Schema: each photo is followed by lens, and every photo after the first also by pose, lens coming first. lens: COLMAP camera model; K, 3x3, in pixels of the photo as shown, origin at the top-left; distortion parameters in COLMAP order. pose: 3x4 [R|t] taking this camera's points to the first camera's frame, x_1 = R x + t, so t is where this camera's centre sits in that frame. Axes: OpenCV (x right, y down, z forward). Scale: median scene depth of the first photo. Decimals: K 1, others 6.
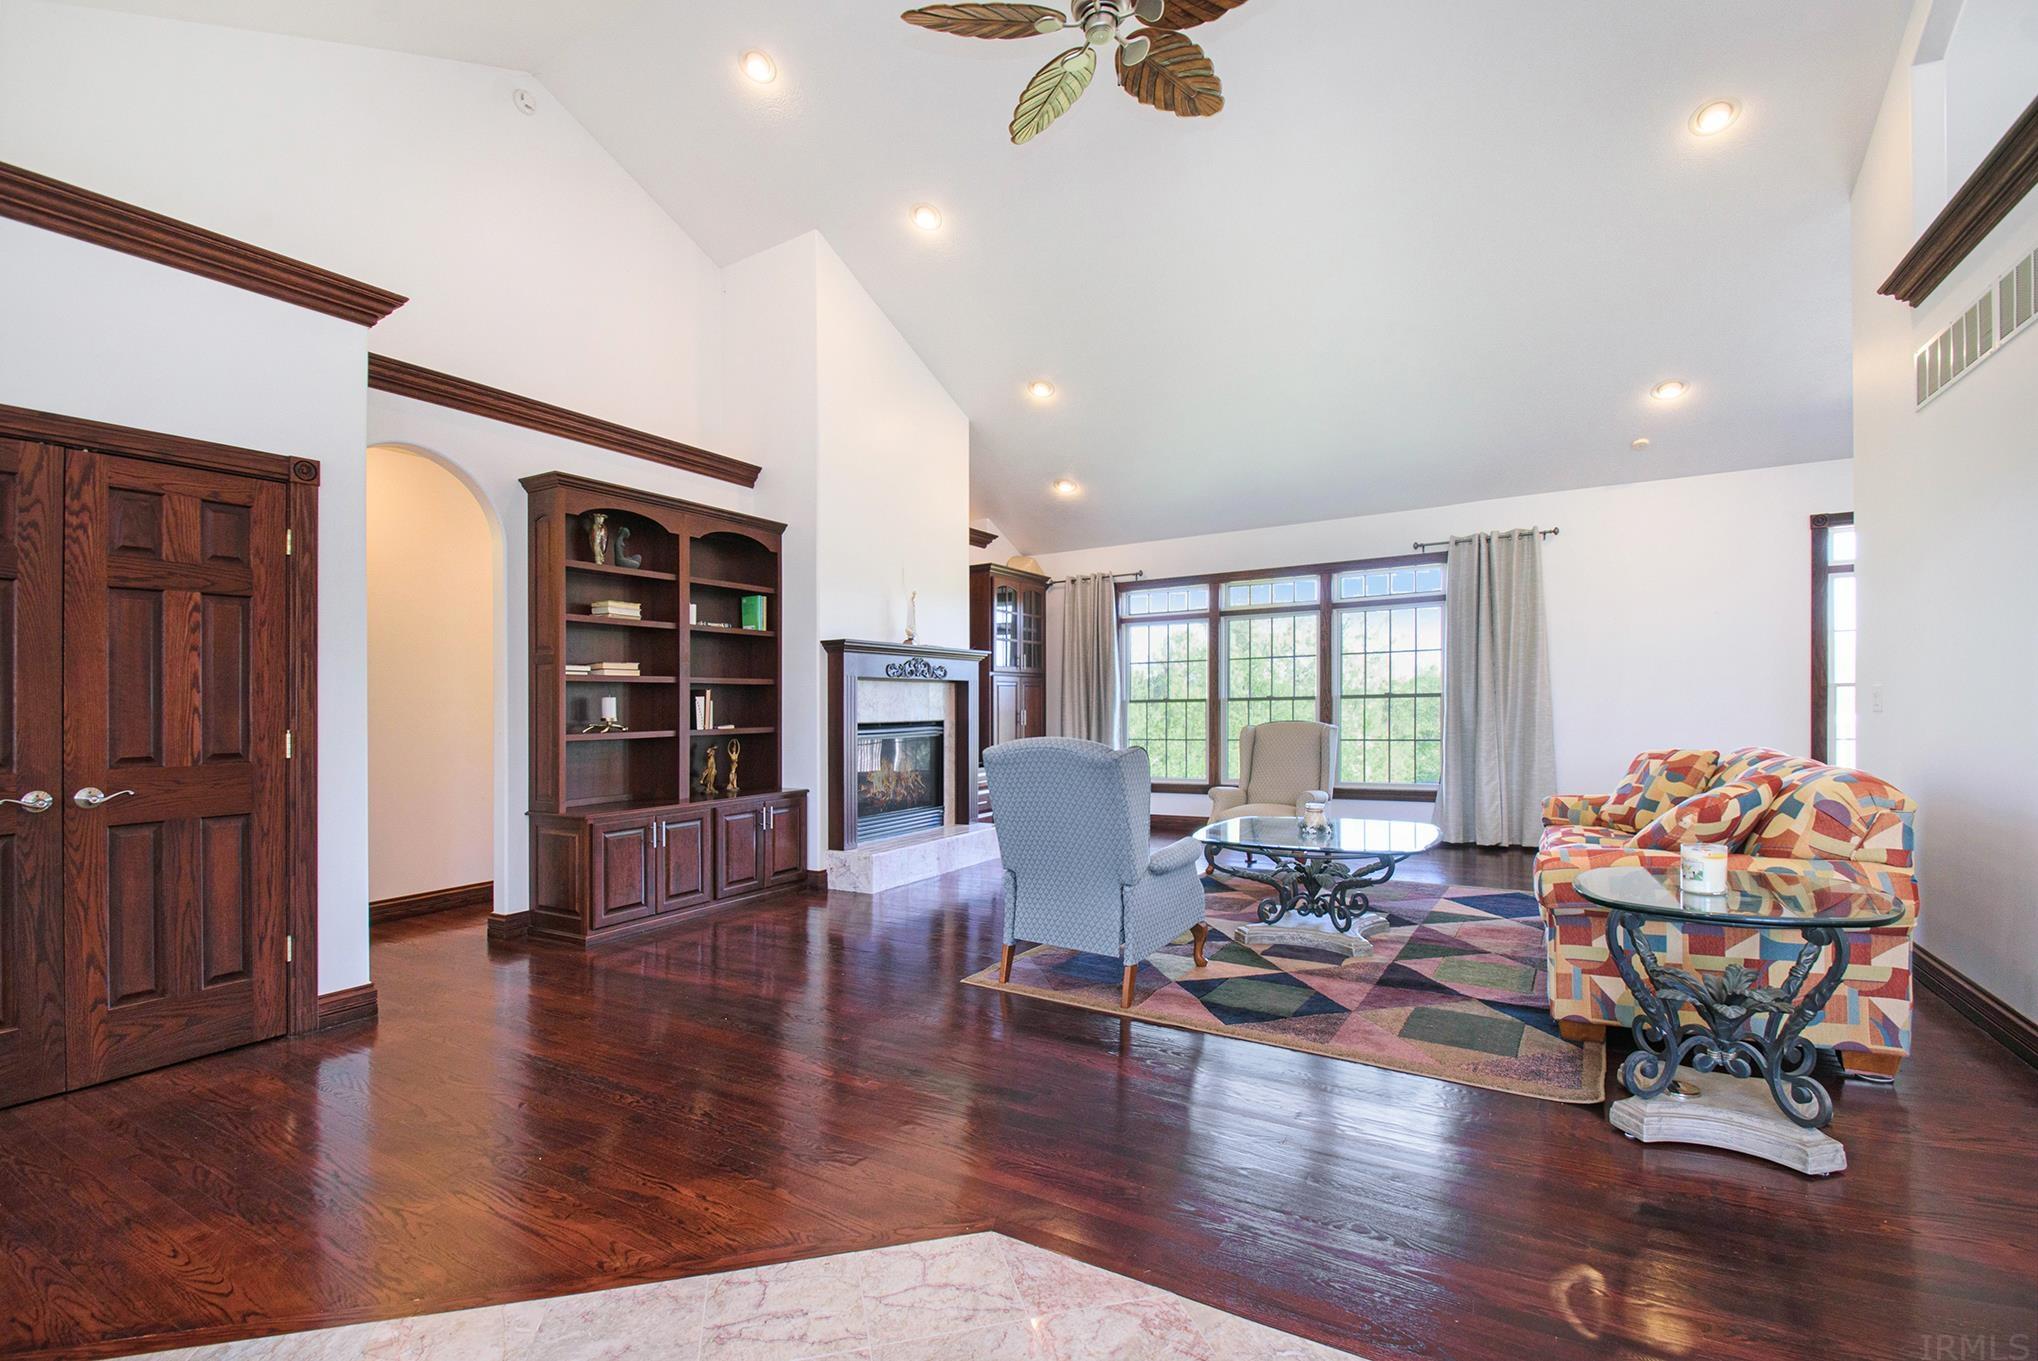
lens RADIAL K [[906.1, 0, 1016.1], [0, 906.1, 712.3], [0, 0, 1]] dist [-0.024302, -0.000676]
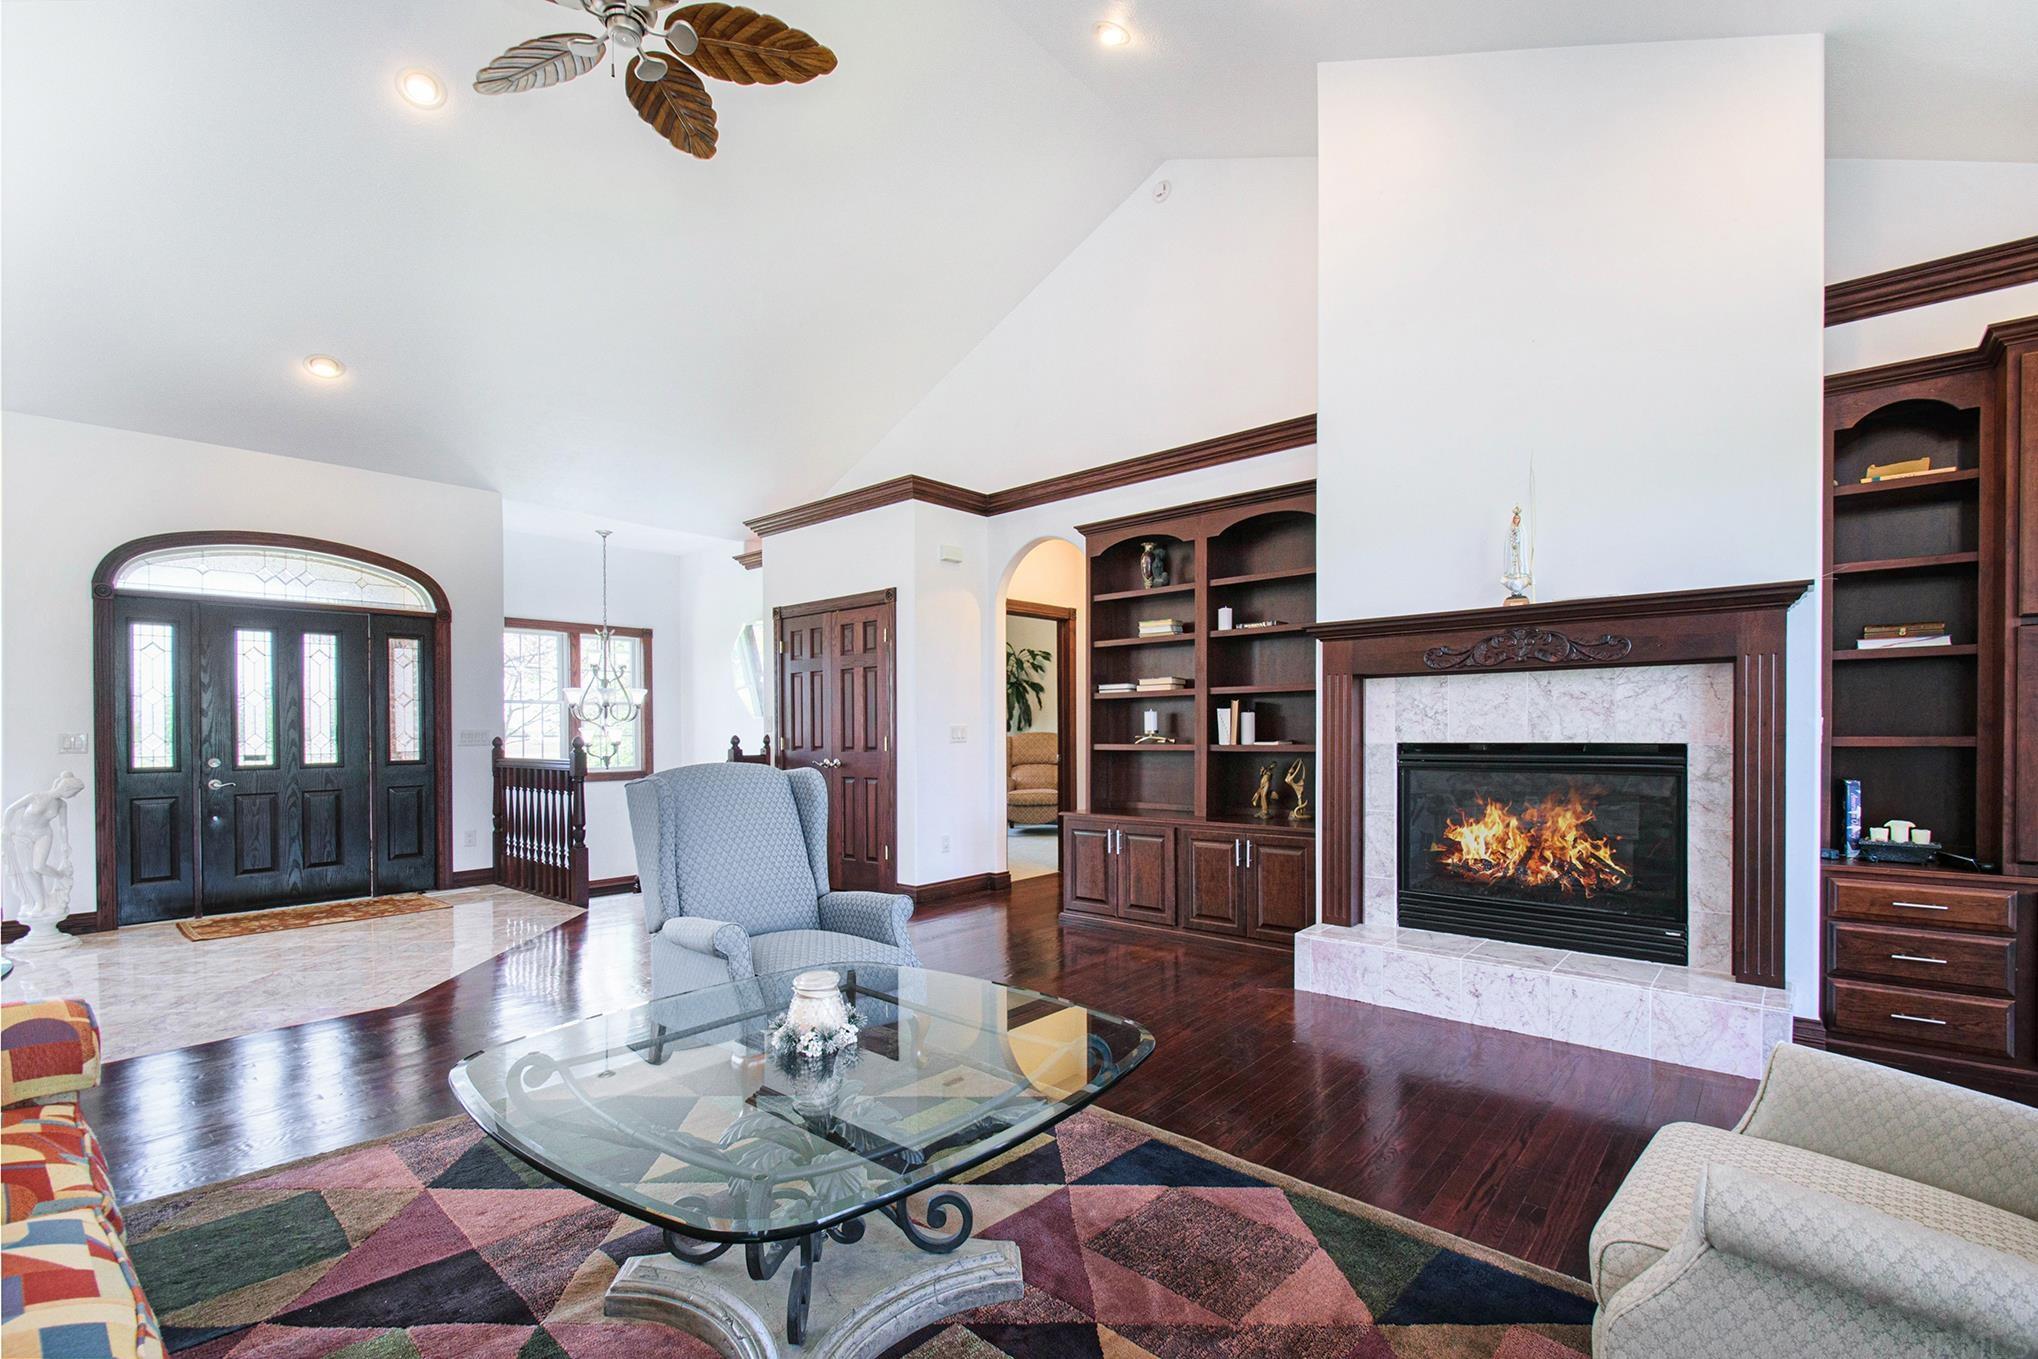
lens RADIAL K [[906.1, 0, 1017.9], [0, 906.1, 733.5], [0, 0, 1]] dist [-0.024302, -0.000676]
pose [[-0.208718, 0.020408, -0.977763, 0.602341], [0.007652, 0.999786, 0.019235, -0.011488], [0.977946, -0.003467, -0.208830, 1.010561]]
